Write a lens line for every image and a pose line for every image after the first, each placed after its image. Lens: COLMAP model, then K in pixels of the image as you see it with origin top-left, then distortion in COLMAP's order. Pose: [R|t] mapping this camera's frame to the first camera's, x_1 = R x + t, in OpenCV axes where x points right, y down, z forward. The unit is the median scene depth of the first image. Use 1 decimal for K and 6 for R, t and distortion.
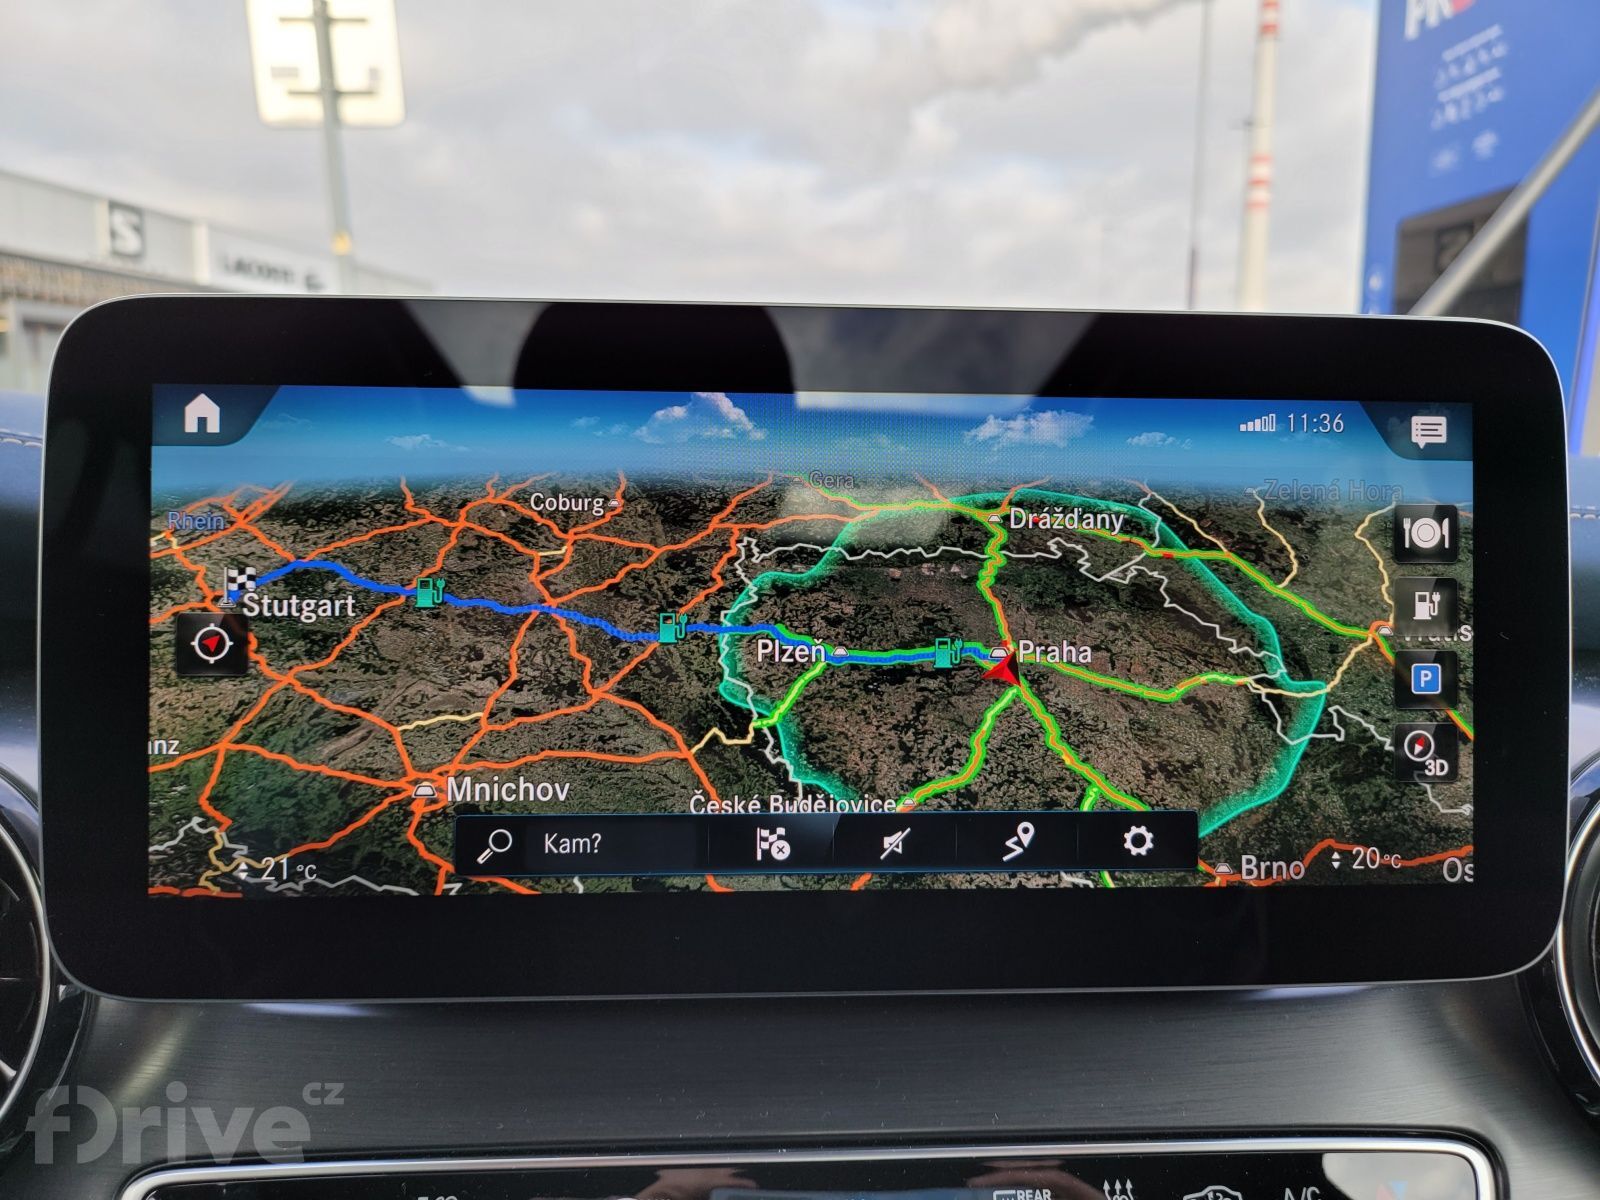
lens RADIAL K [[1164.0, 0, 810.6], [0, 1164.0, 581.2], [0, 0, 1]] dist [0.017905, -0.035180]
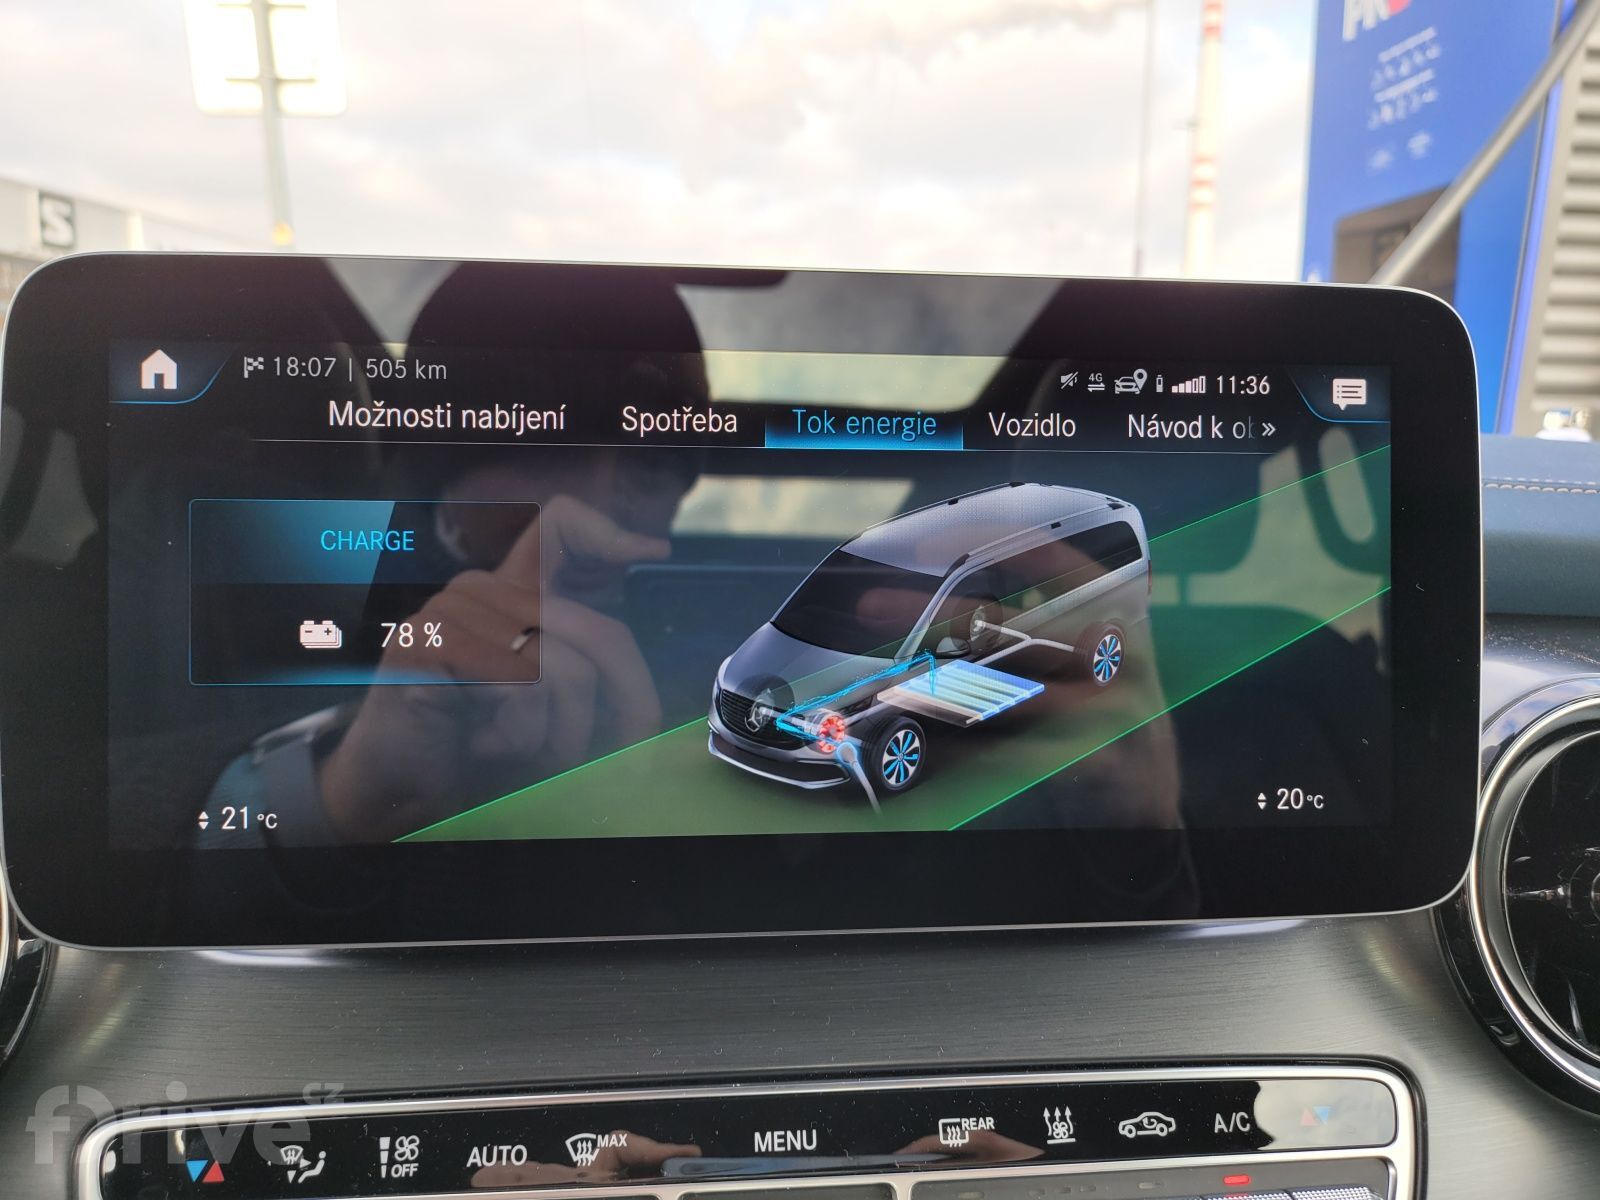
lens RADIAL K [[1159.7, 0, 807.4], [0, 1159.7, 587.9], [0, 0, 1]] dist [0.030590, -0.045553]
pose [[0.999200, -0.003862, 0.039804, -0.000553], [0.003565, 0.999965, 0.007548, 0.037125], [-0.039832, -0.007400, 0.999179, -0.031374]]
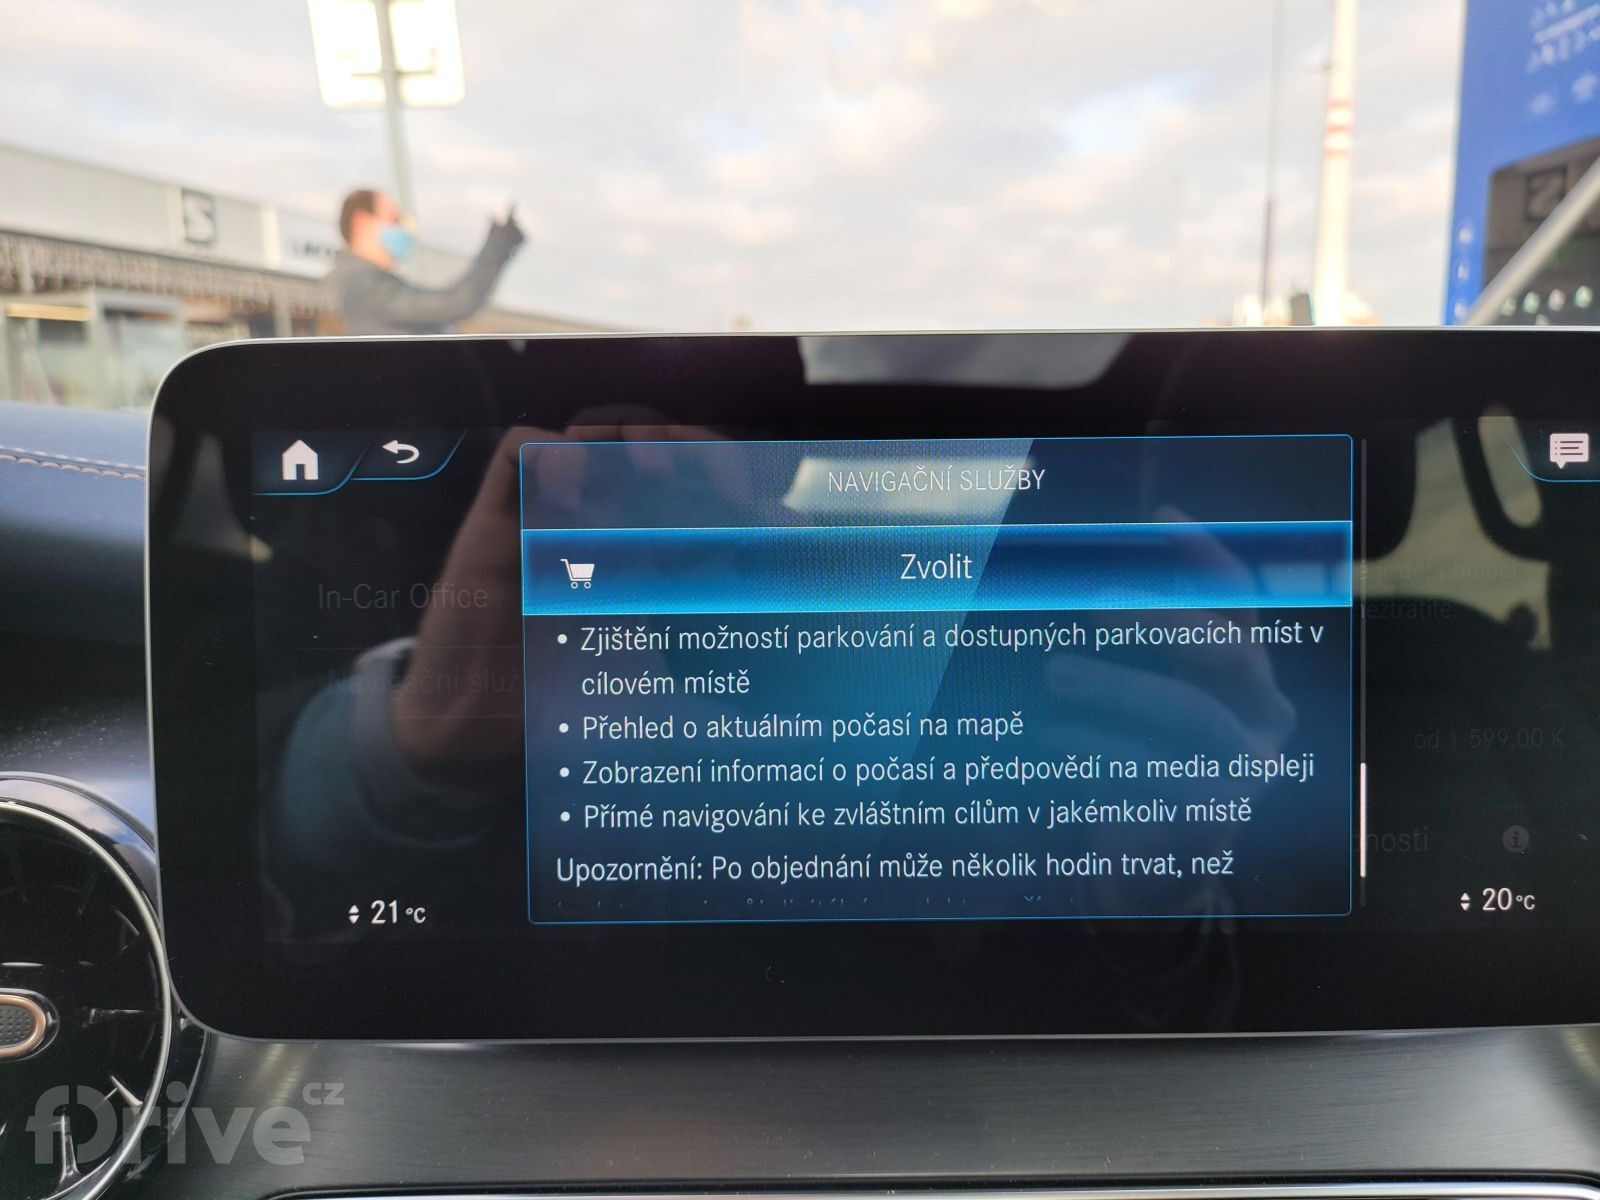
lens RADIAL K [[1168.2, 0, 808.4], [0, 1168.2, 595.5], [0, 0, 1]] dist [0.004169, -0.019602]
pose [[0.998267, -0.012878, -0.057416, -0.029903], [0.015116, 0.999136, 0.038717, -0.056893], [0.056868, -0.039517, 0.997599, 0.022713]]
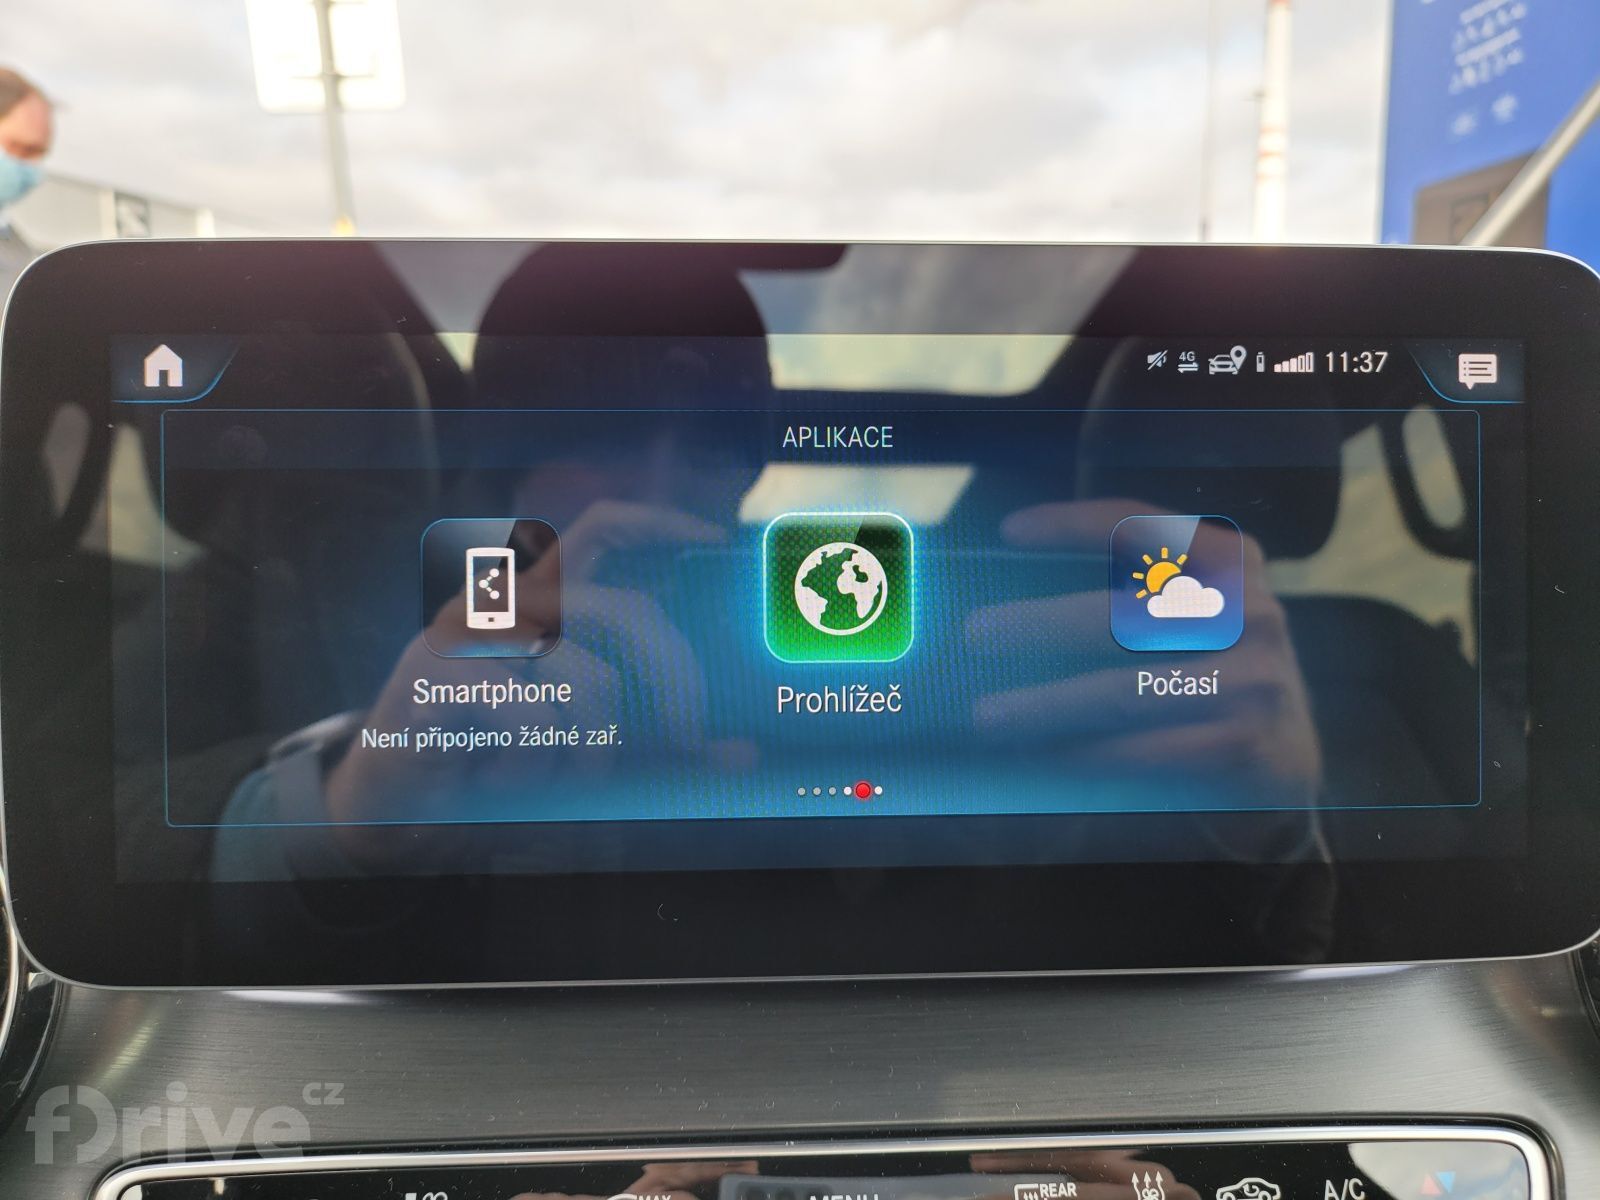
lens RADIAL K [[1170.8, 0, 803.6], [0, 1170.8, 582.9], [0, 0, 1]] dist [0.003160, -0.023534]
pose [[0.999837, -0.010713, -0.014557, 0.005343], [0.010933, 0.999826, 0.015116, 0.020661], [0.014393, -0.015273, 0.999780, 0.060110]]
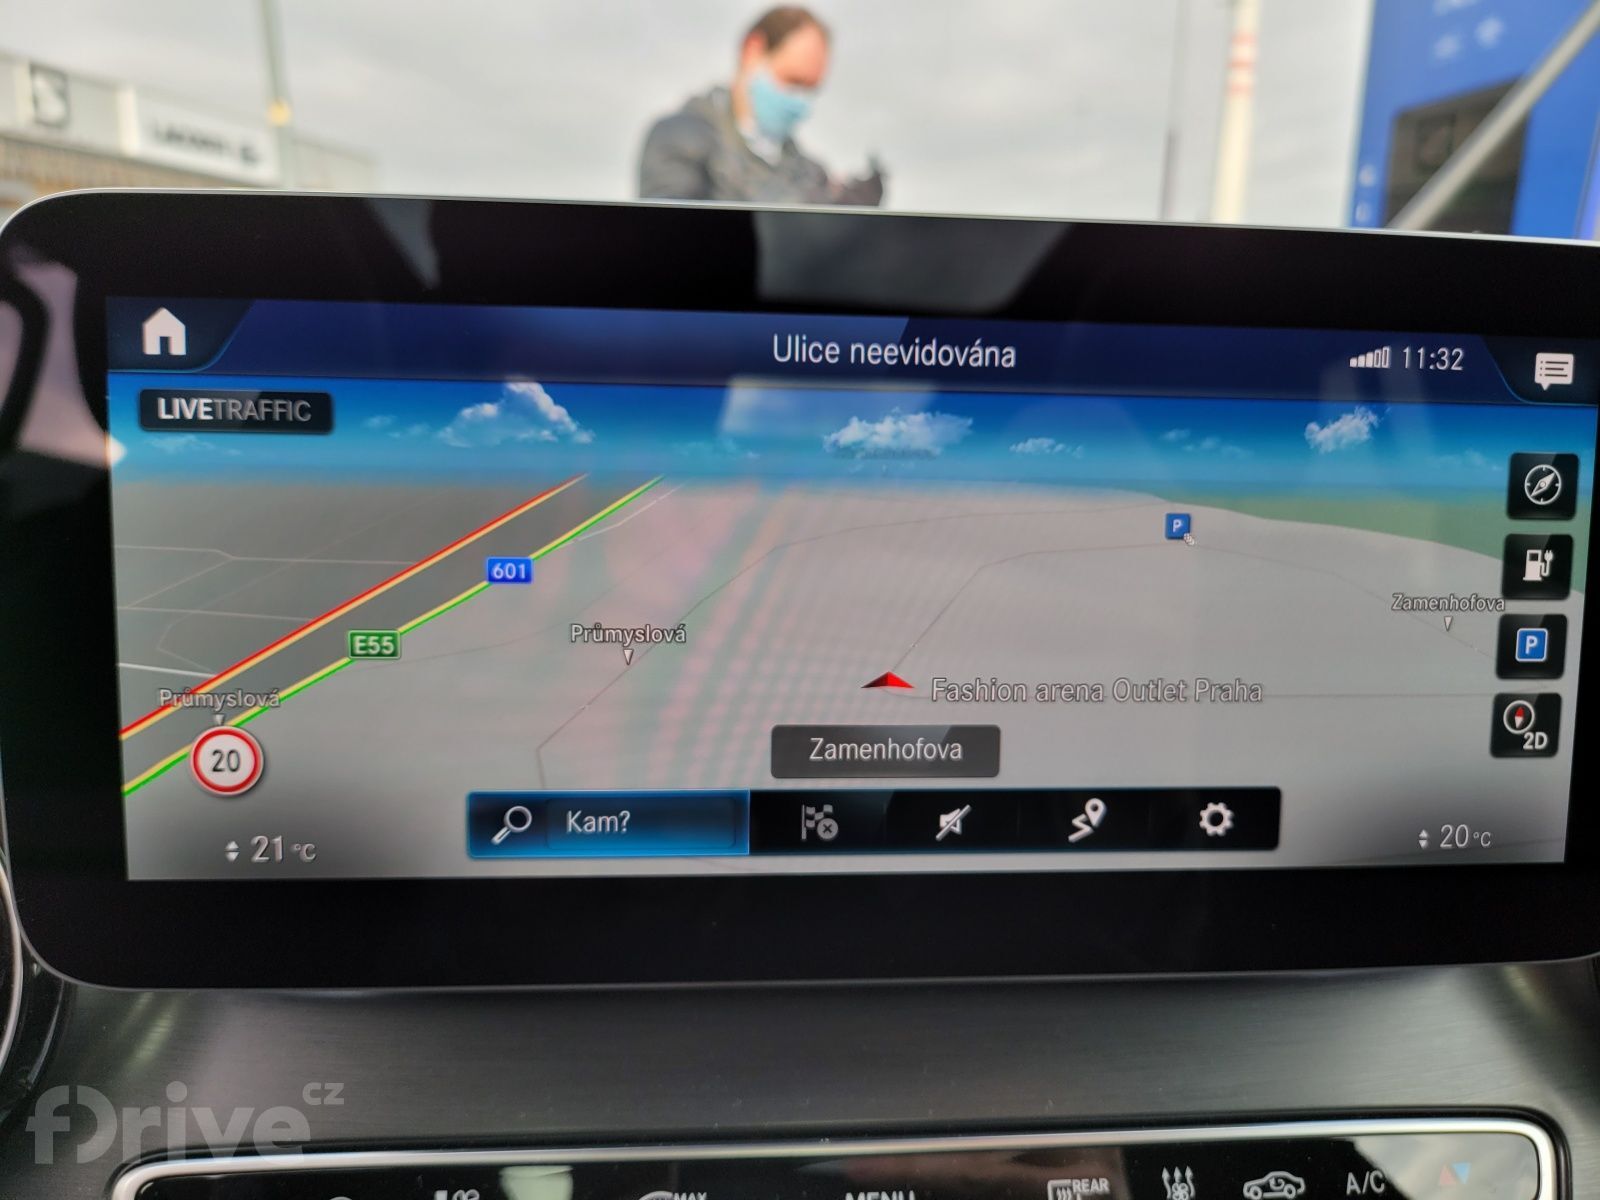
lens RADIAL K [[1183.5, 0, 800.0], [0, 1183.5, 600.0], [0, 0, 1]] dist [0.000877, -0.031583]
pose [[0.999625, 0.009091, 0.025833, -0.070042], [-0.011721, 0.994556, 0.103543, -0.040310], [-0.024751, -0.103807, 0.994289, 0.098932]]
